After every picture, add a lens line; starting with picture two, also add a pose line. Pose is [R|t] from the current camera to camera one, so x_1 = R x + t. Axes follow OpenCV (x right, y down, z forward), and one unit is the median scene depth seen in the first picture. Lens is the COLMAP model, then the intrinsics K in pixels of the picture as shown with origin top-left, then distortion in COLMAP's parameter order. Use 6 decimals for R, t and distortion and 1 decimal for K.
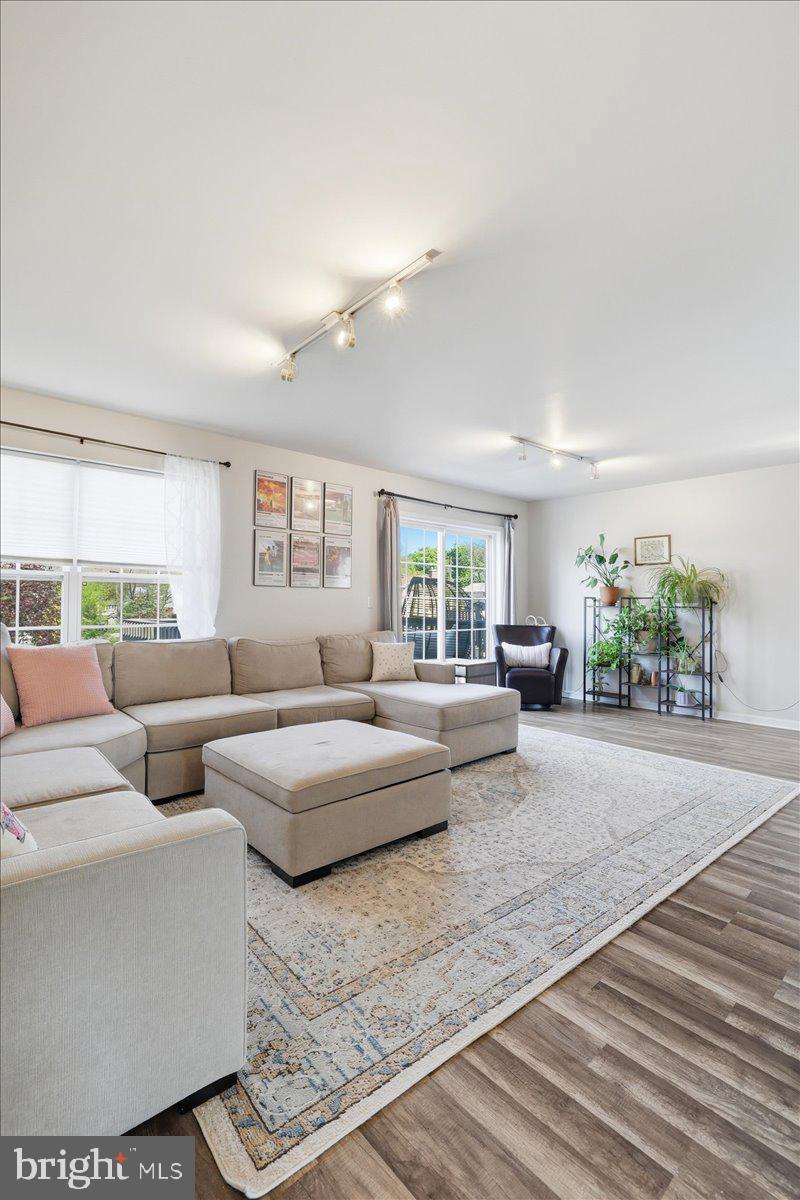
lens RADIAL K [[519.9, 0, 376.7], [0, 519.9, 586.4], [0, 0, 1]] dist [-0.047632, 0.017883]
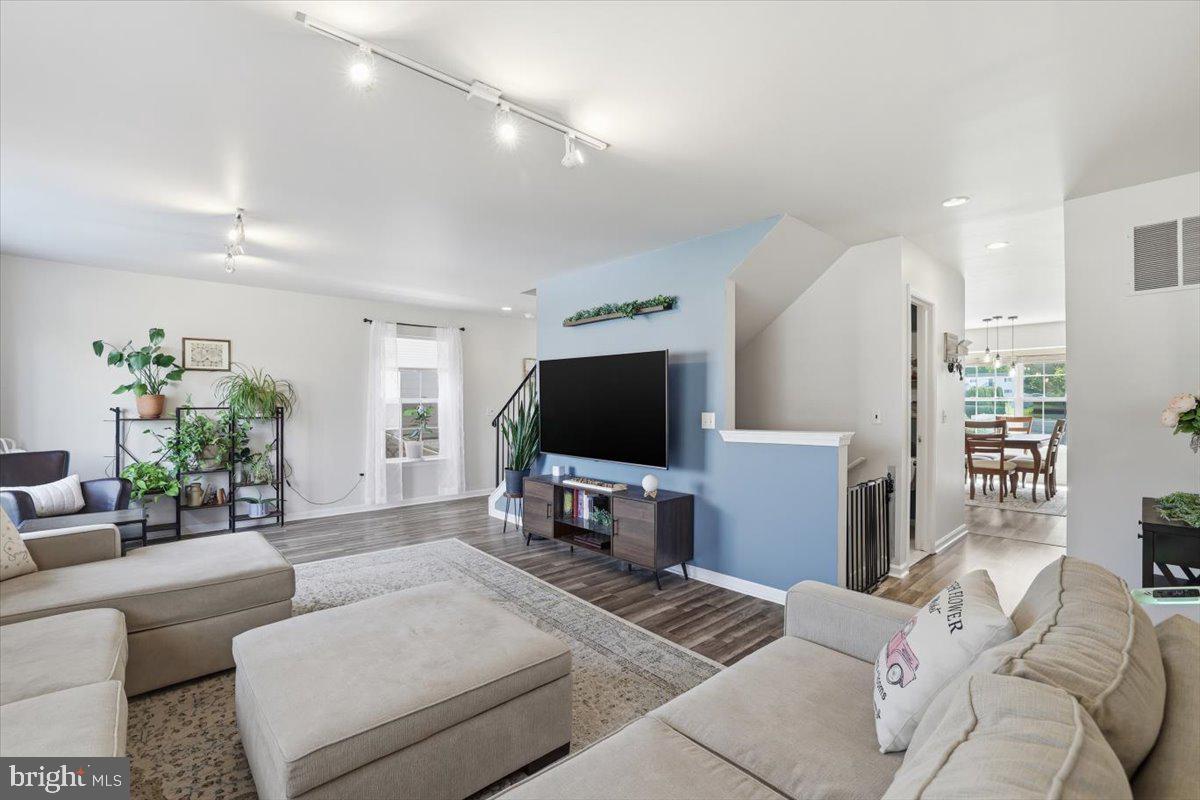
lens RADIAL K [[519.9, 0, 596.5], [0, 519.9, 399.3], [0, 0, 1]] dist [-0.047632, 0.017883]
pose [[-0.007651, 0.000489, 0.999971, -0.868019], [-0.033153, 0.999450, -0.000742, -0.035799], [-0.999421, -0.033157, -0.007631, 0.787409]]
